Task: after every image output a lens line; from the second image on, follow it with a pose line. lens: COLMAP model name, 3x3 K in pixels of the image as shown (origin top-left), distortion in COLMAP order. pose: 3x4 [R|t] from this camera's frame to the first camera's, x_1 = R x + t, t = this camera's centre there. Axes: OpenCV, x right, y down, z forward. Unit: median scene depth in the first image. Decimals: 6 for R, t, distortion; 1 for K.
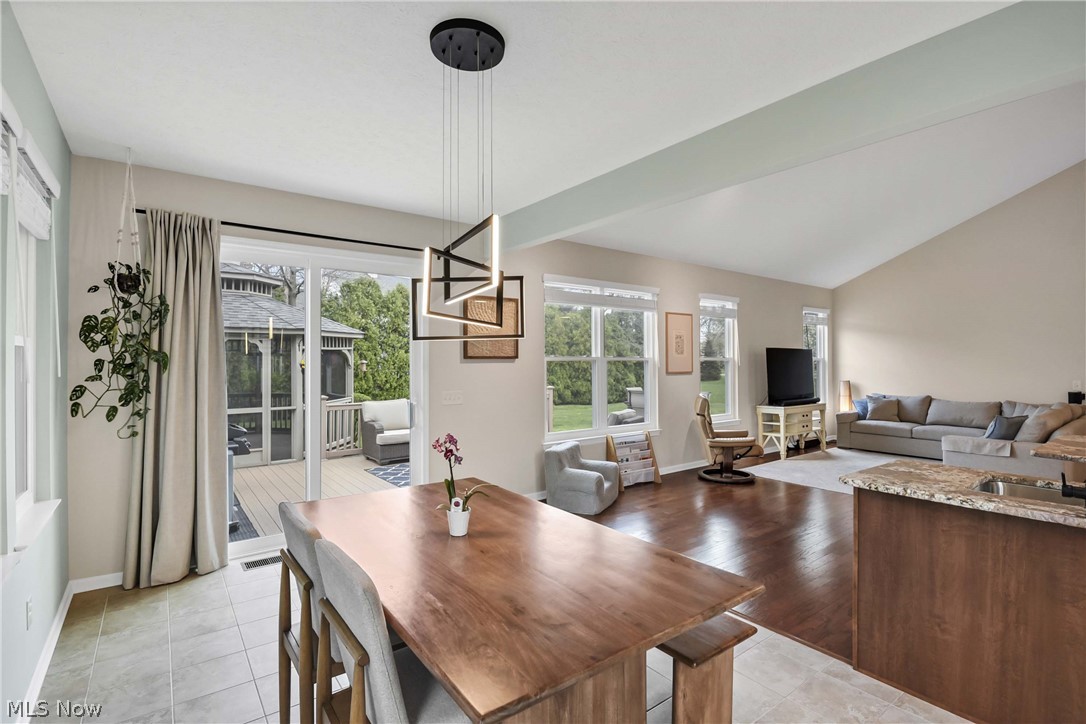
lens RADIAL K [[509.5, 0, 553.4], [0, 509.5, 358.1], [0, 0, 1]] dist [-0.014510, 0.001155]
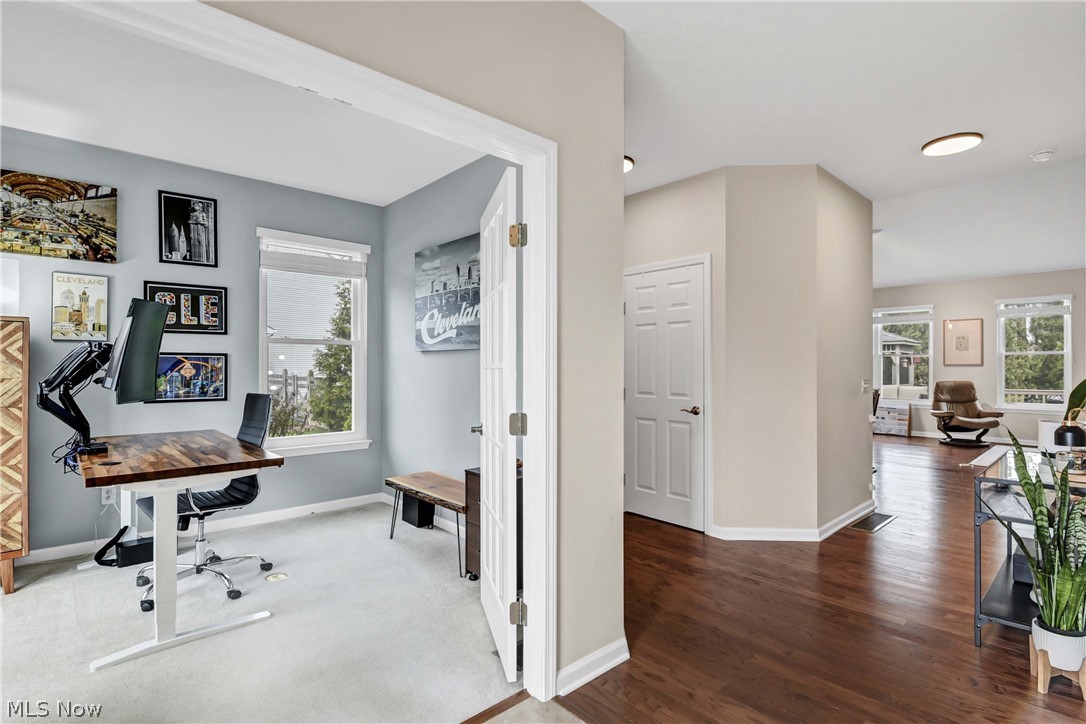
lens RADIAL K [[526.7, 0, 541.8], [0, 526.7, 368.3], [0, 0, 1]] dist [-0.030612, -0.000953]
pose [[0.083215, 0.002384, -0.996529, 1.321214], [0.007818, 0.999965, 0.003045, 0.021888], [0.996501, -0.008044, 0.083194, -0.170084]]
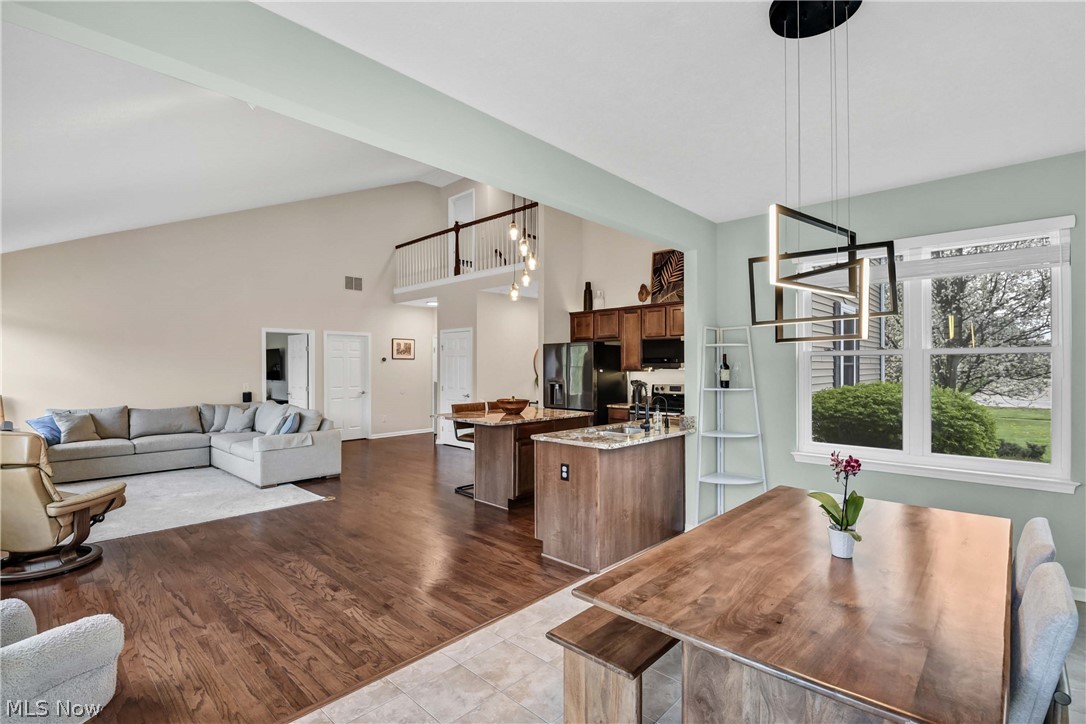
lens RADIAL K [[497.1, 0, 551.3], [0, 497.1, 367.3], [0, 0, 1]] dist [-0.004719, -0.005934]
pose [[-0.166328, -0.002234, 0.986068, -0.262672], [-0.003891, 0.999991, 0.001609, 0.002285], [-0.986063, -0.003569, -0.166335, 0.429607]]
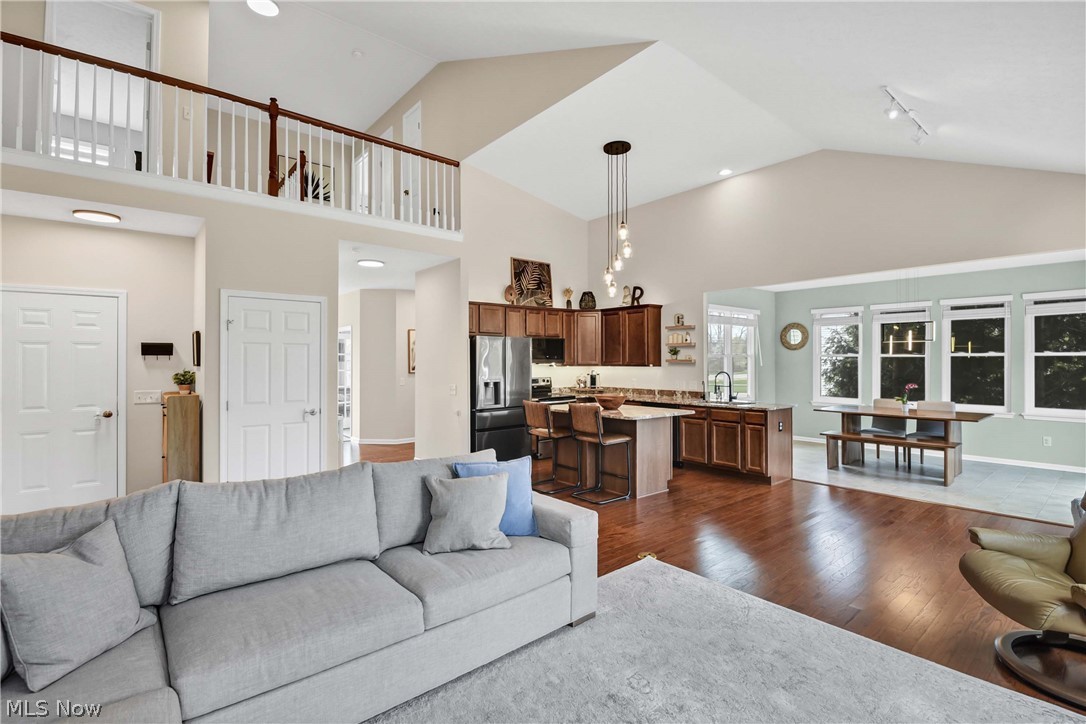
lens RADIAL K [[497.1, 0, 532.4], [0, 497.1, 356.0], [0, 0, 1]] dist [-0.004719, -0.005934]
pose [[-0.999482, 0.000879, -0.032157, 0.633313], [0.001437, 0.999849, -0.017333, 0.006887], [0.032137, -0.017371, -0.999333, 1.114406]]
